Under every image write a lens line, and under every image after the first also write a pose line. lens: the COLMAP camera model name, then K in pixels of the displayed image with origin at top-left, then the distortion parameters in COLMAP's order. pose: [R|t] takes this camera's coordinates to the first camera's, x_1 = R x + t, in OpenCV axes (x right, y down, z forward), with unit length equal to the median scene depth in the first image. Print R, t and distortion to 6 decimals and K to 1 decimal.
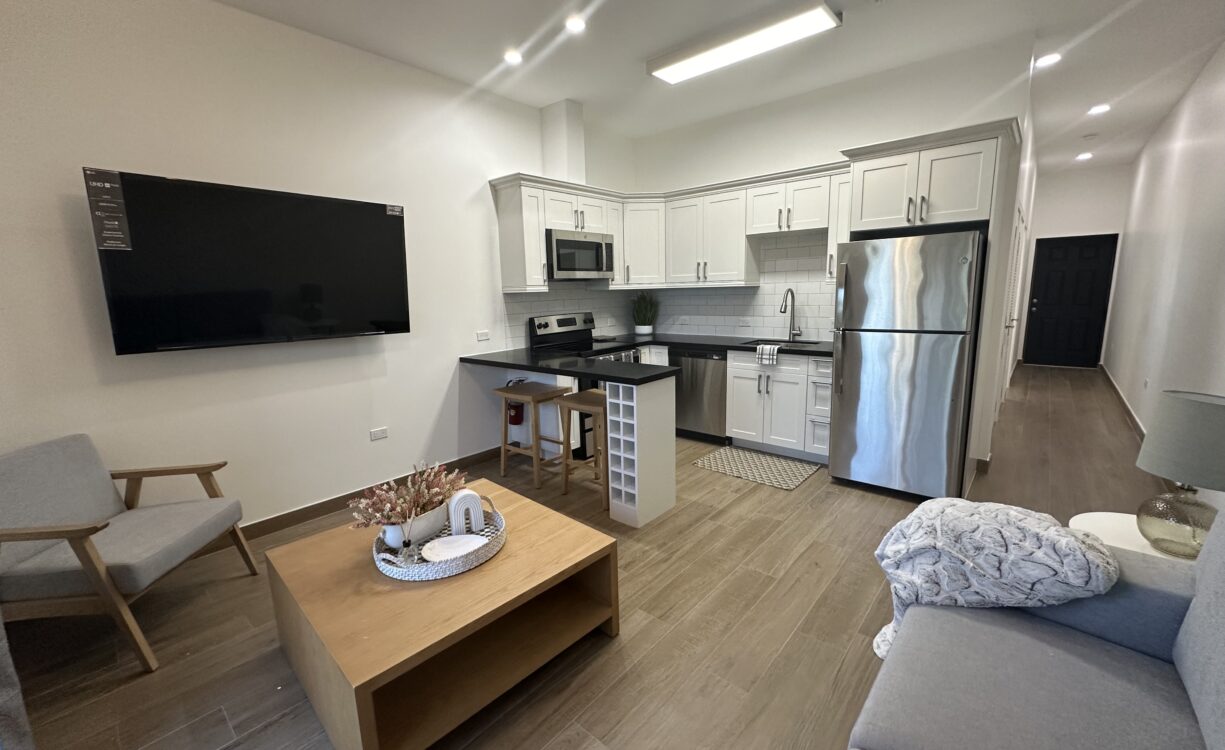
lens RADIAL K [[497.0, 0, 612.5], [0, 497.0, 375.0], [0, 0, 1]] dist [0.020008, -0.000038]
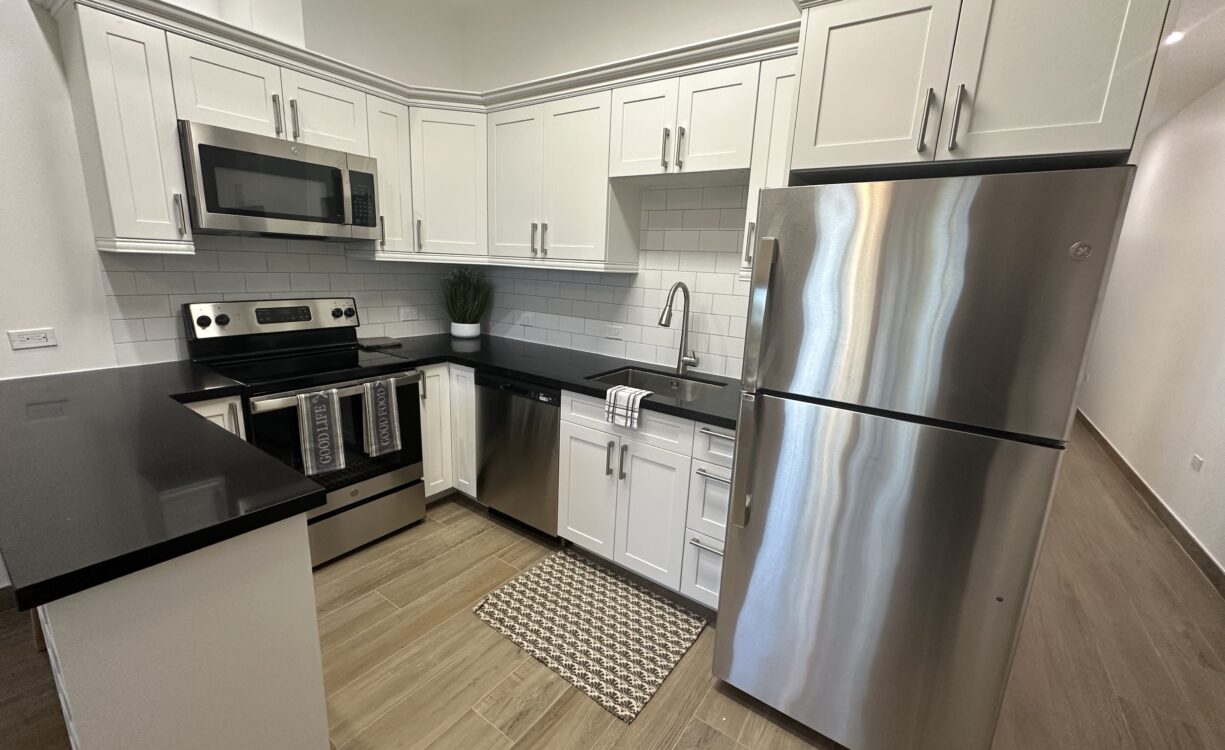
lens RADIAL K [[487.7, 0, 610.0], [0, 487.7, 382.1], [0, 0, 1]] dist [-0.001676, -0.000076]
pose [[0.992397, 0.046922, 0.113780, 0.221202], [-0.054560, 0.996394, 0.064972, -0.093736], [-0.110321, -0.070686, 0.991379, 0.460872]]
